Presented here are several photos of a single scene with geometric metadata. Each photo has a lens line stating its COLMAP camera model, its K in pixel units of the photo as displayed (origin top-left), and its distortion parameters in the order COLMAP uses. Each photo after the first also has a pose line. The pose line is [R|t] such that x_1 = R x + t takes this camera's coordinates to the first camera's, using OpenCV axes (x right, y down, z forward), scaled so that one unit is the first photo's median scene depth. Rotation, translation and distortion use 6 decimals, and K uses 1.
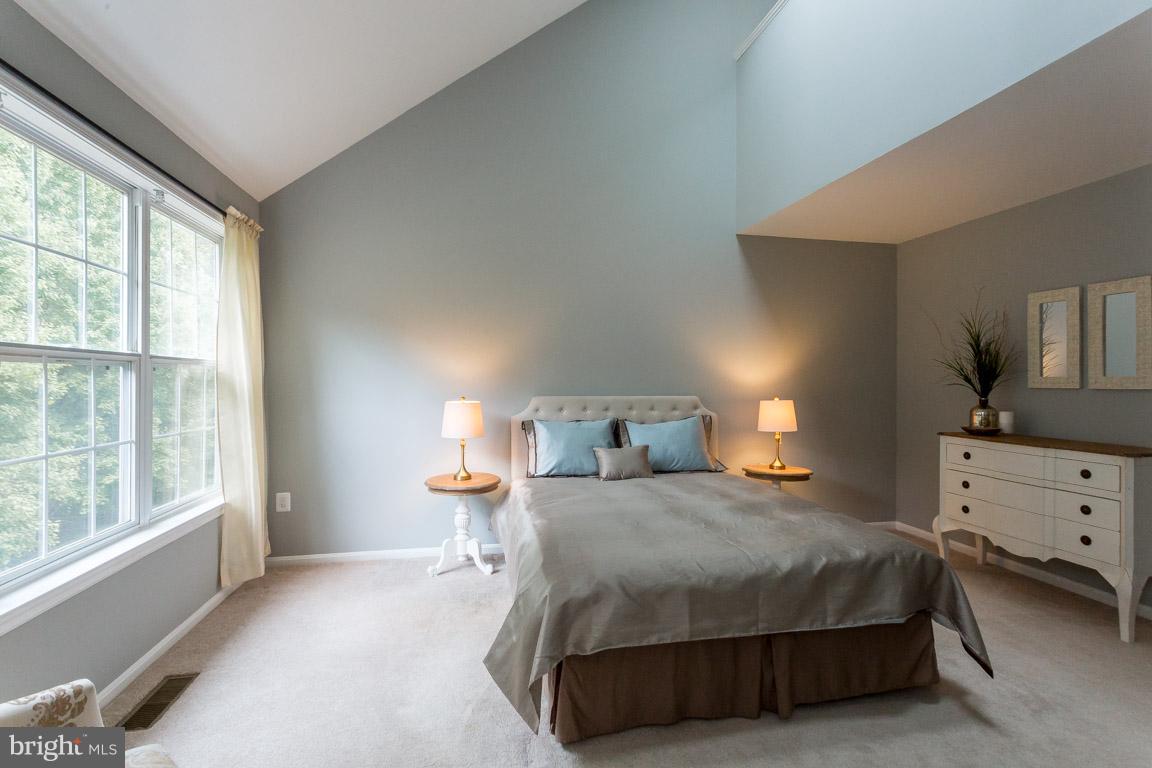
lens RADIAL K [[554.3, 0, 576.3], [0, 554.3, 378.7], [0, 0, 1]] dist [0.001605, 0.001347]
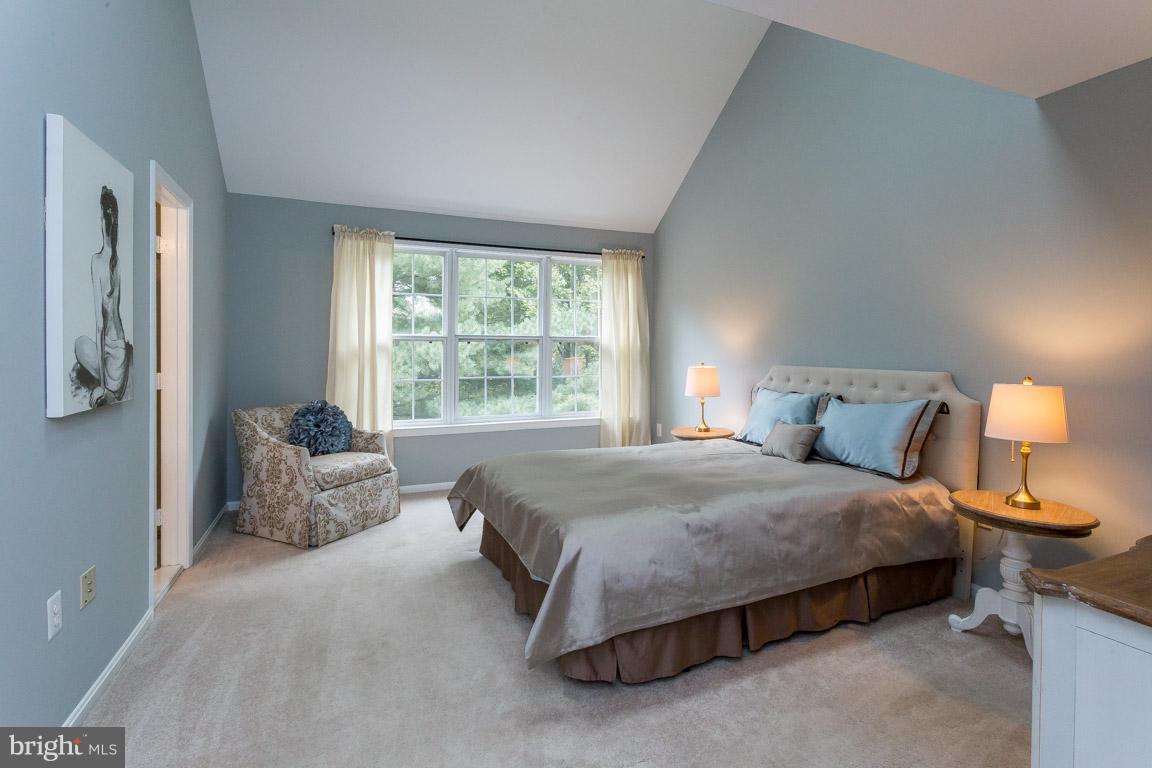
lens RADIAL K [[554.3, 0, 579.1], [0, 554.3, 355.3], [0, 0, 1]] dist [0.001605, 0.001347]
pose [[0.202608, 0.011618, -0.979191, 0.822805], [0.000311, 0.999929, 0.011928, 0.001719], [0.979260, -0.002721, 0.202590, 0.444856]]
